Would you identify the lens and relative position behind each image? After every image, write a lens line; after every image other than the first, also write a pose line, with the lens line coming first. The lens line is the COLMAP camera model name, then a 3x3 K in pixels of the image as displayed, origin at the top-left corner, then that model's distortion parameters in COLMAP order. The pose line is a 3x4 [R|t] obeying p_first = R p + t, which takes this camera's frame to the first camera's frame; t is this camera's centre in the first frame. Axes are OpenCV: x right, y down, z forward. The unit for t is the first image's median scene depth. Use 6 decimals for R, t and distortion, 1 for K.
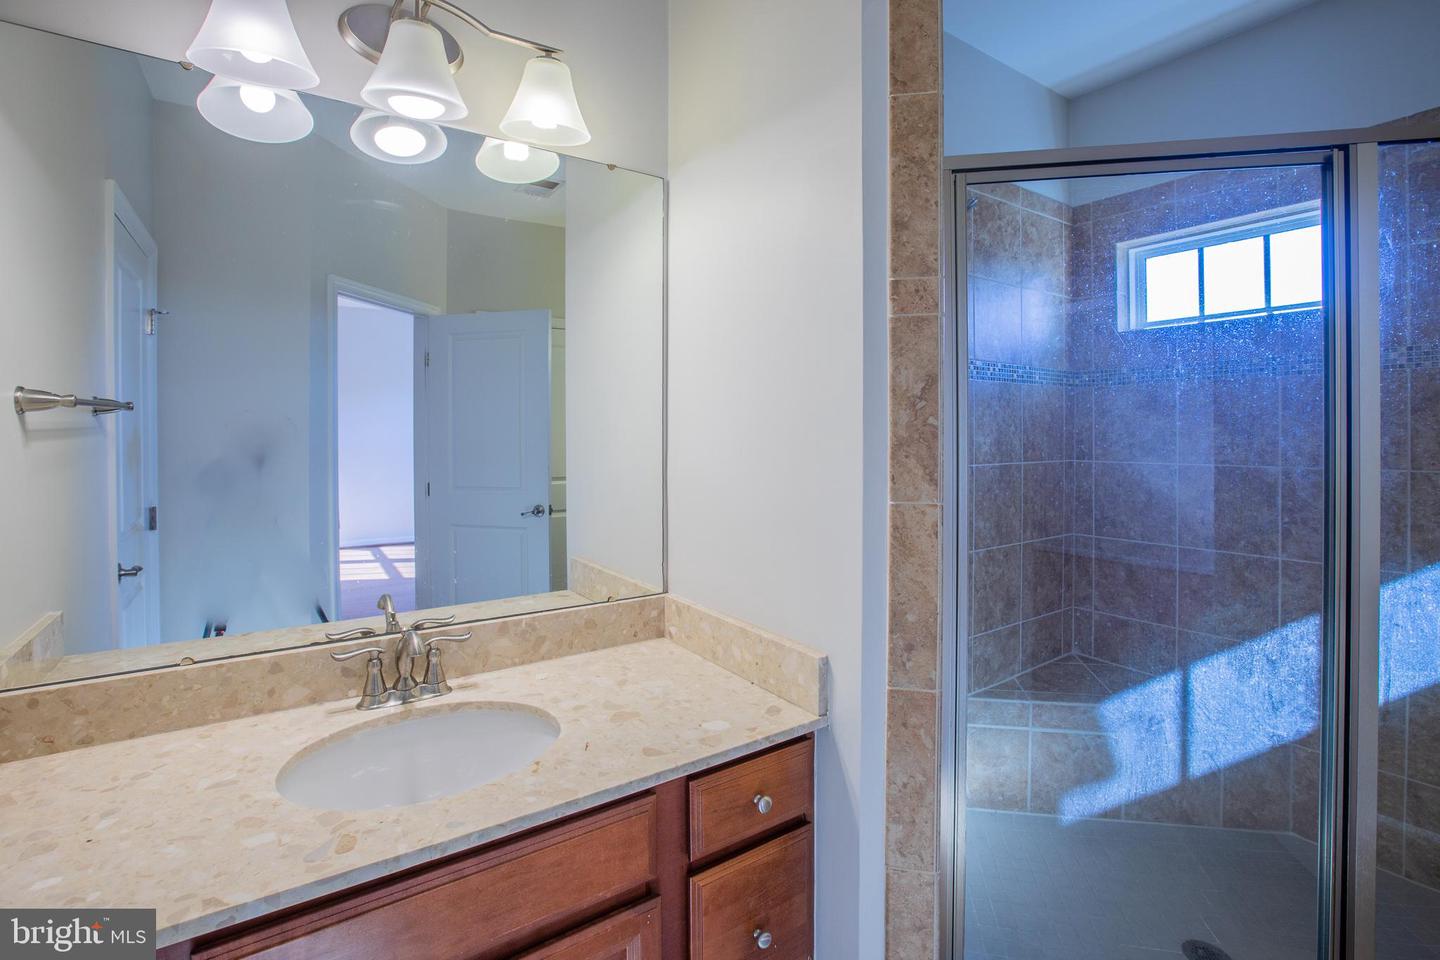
lens RADIAL K [[660.1, 0, 717.4], [0, 660.1, 434.3], [0, 0, 1]] dist [-0.048427, 0.014274]
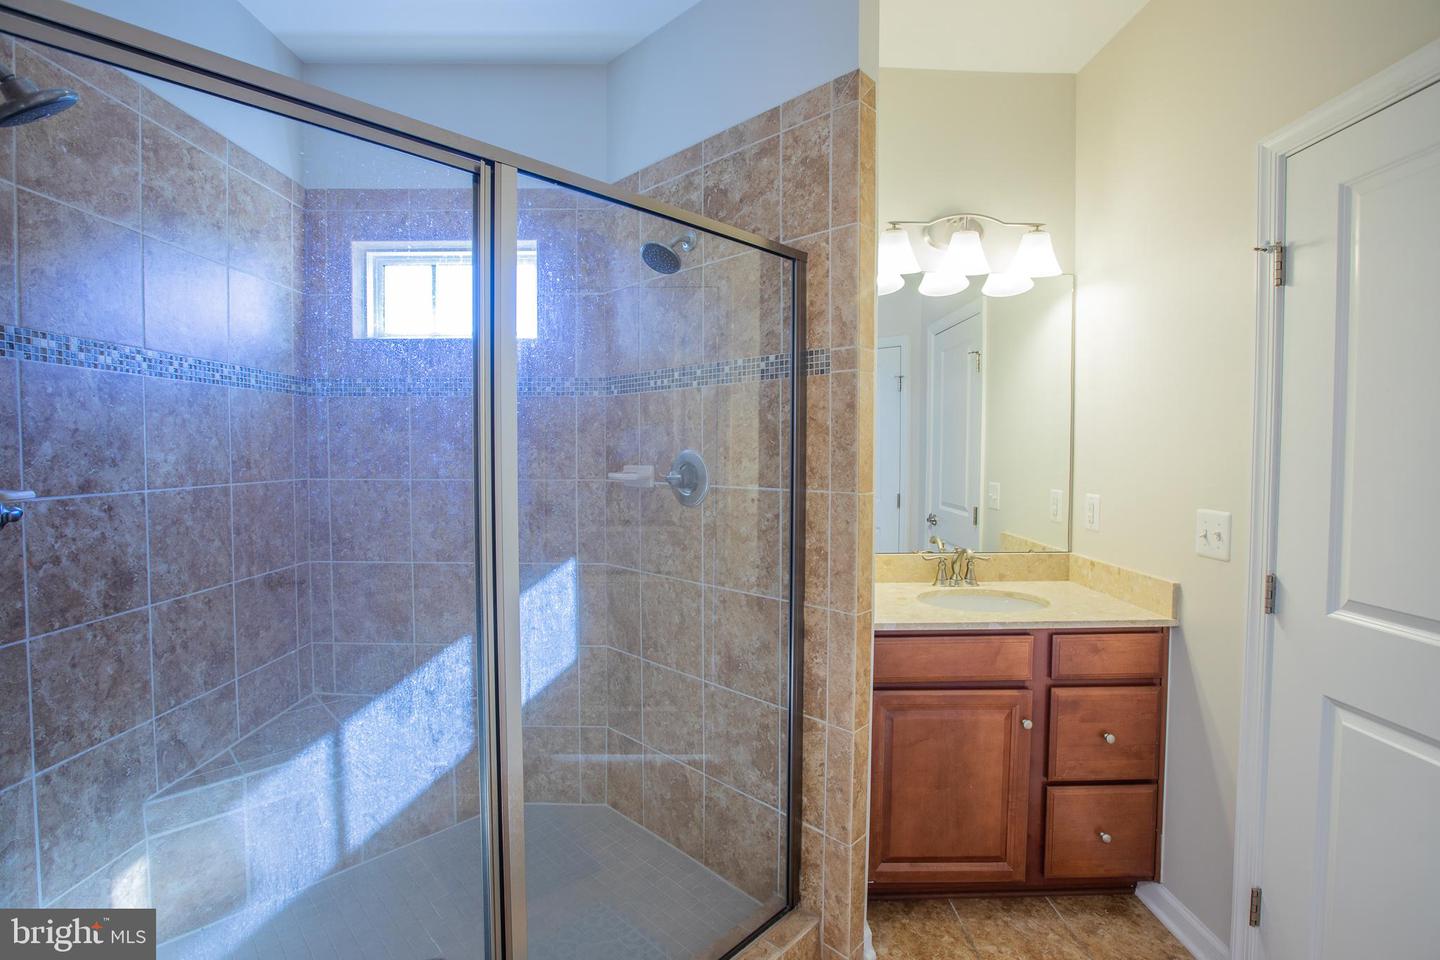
lens RADIAL K [[660.1, 0, 718.8], [0, 660.1, 469.1], [0, 0, 1]] dist [-0.048427, 0.014274]
pose [[0.553254, -0.022740, 0.832702, 0.143733], [-0.003641, 0.999552, 0.029716, -0.001412], [-0.833004, -0.019473, 0.552923, 0.057174]]
